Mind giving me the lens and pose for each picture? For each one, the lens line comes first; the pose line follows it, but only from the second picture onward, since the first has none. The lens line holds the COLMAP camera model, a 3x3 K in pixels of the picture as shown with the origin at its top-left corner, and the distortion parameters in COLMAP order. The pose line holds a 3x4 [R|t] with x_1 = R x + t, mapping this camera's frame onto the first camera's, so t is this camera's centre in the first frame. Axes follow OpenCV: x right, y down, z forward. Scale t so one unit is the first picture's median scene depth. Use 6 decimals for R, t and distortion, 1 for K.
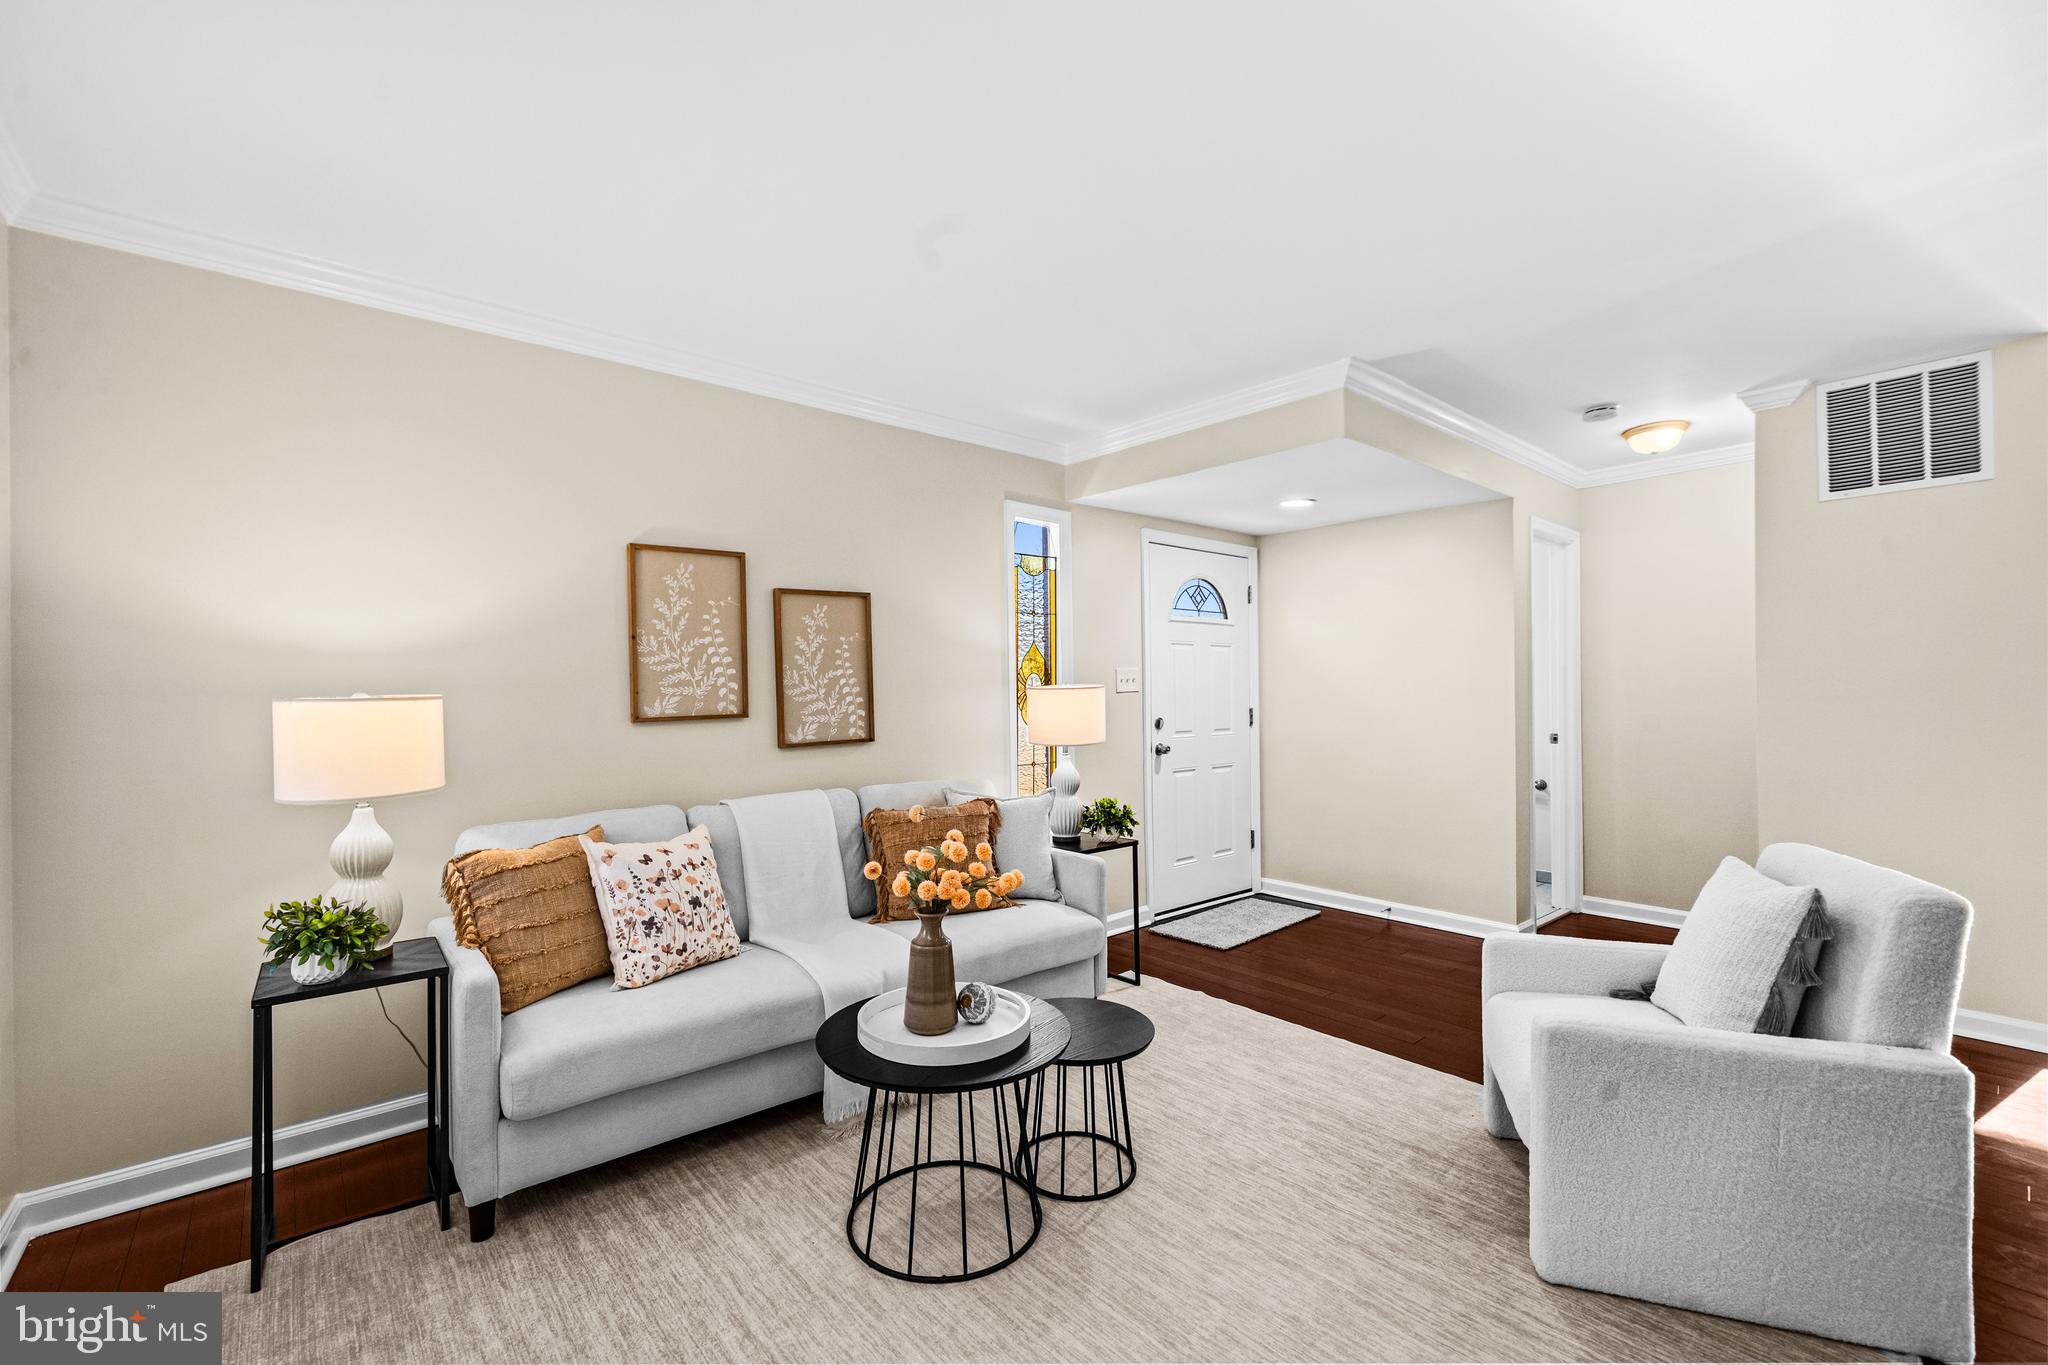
lens RADIAL K [[870.7, 0, 1018.6], [0, 870.7, 680.2], [0, 0, 1]] dist [-0.001646, -0.000042]
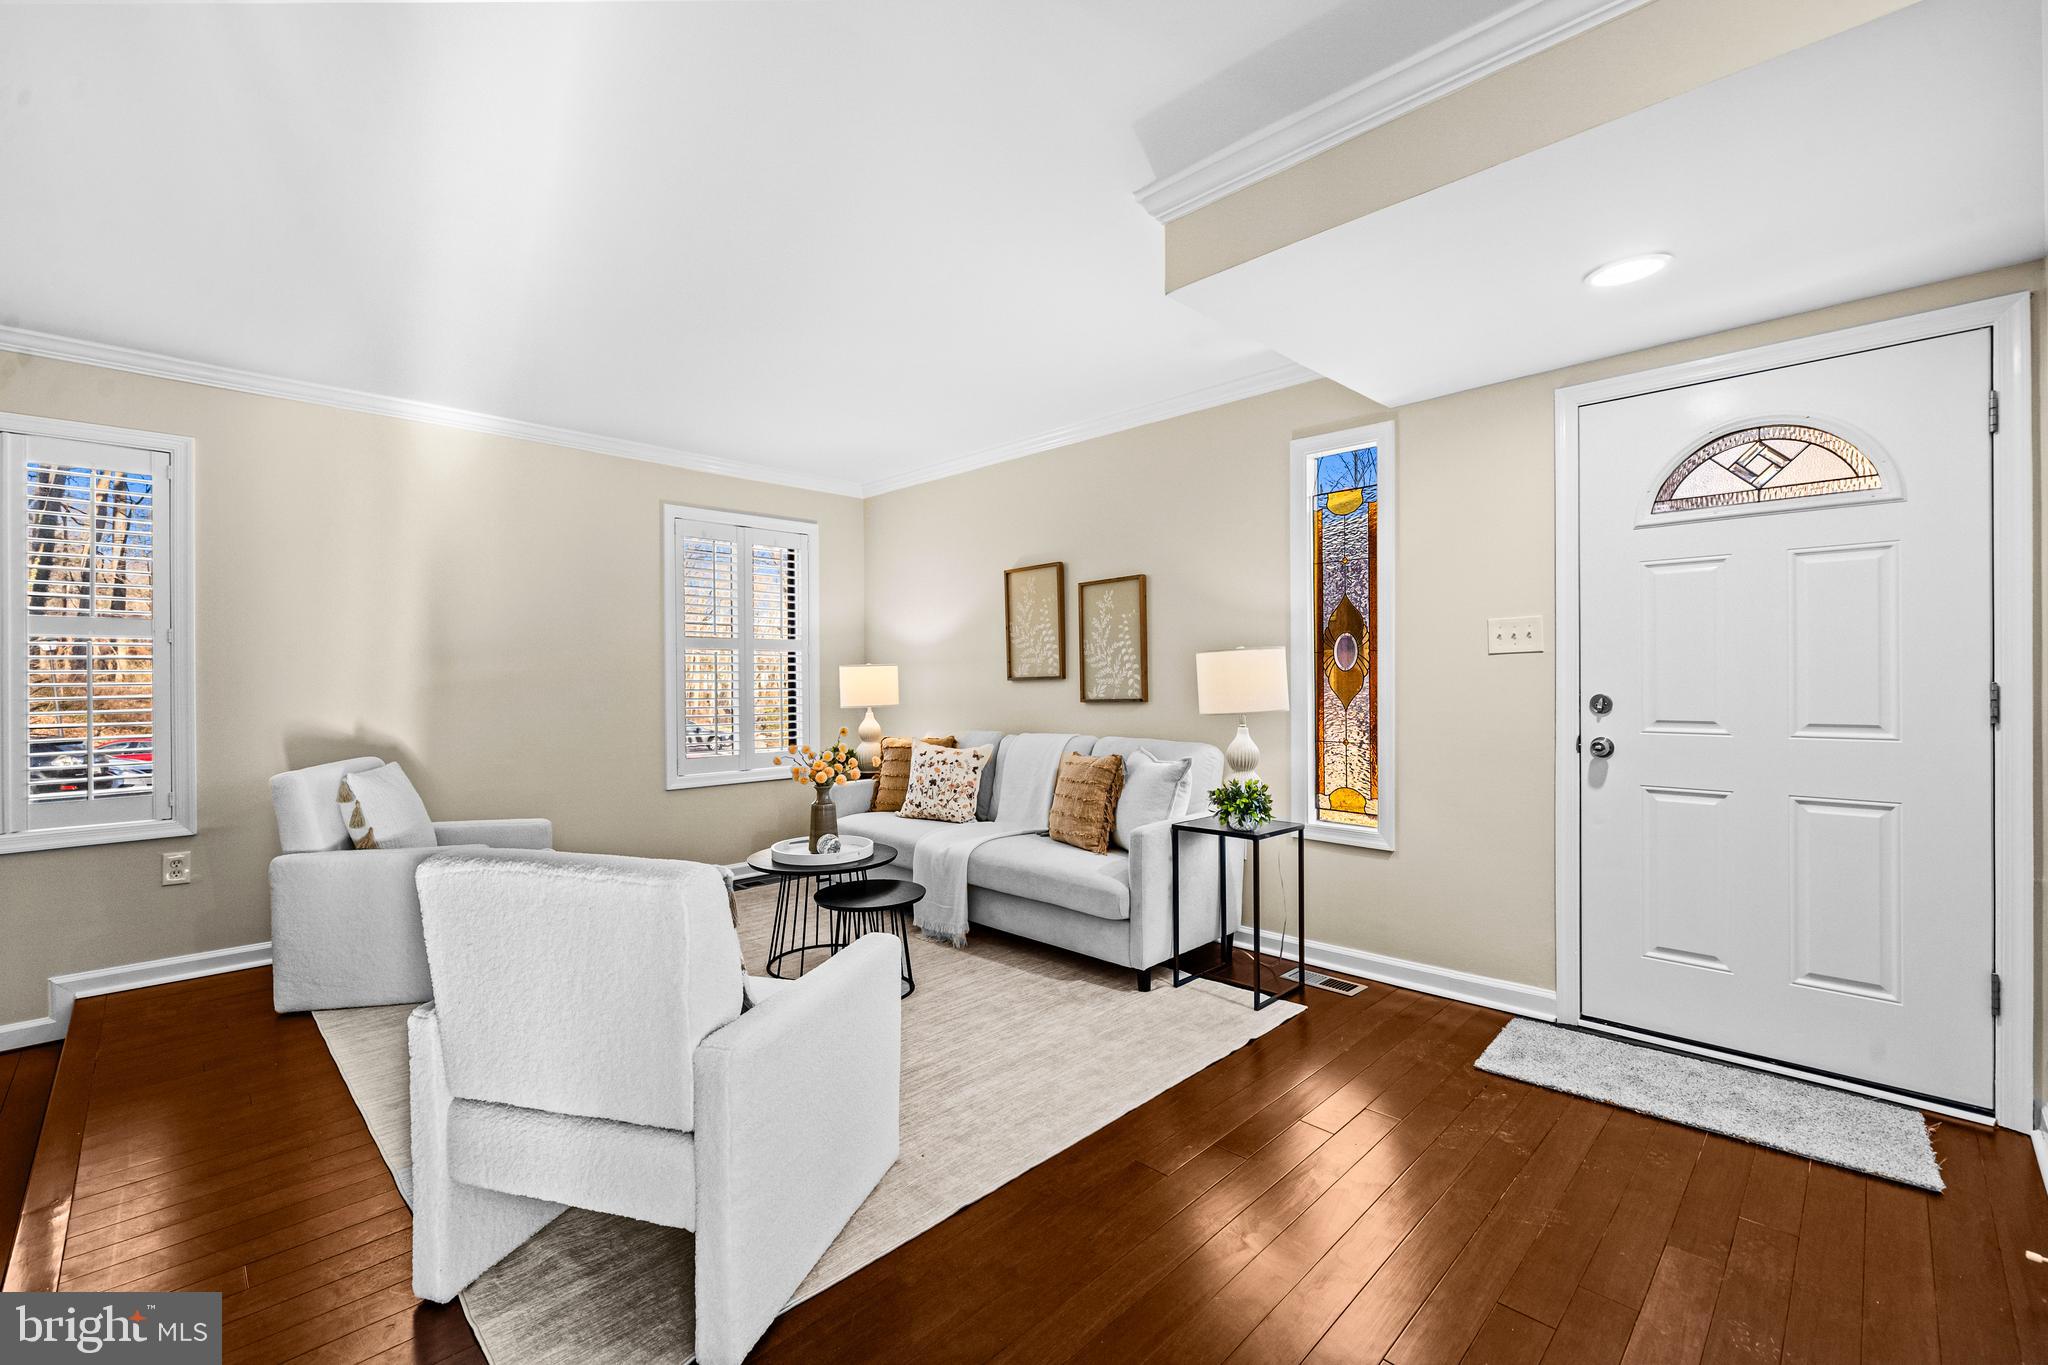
lens RADIAL K [[870.7, 0, 1021.2], [0, 870.7, 685.3], [0, 0, 1]] dist [-0.001646, -0.000042]
pose [[0.066009, 0.015051, -0.997706, 1.085407], [0.019458, 0.999677, 0.016368, 0.028761], [0.997629, -0.020494, 0.065695, 0.841573]]
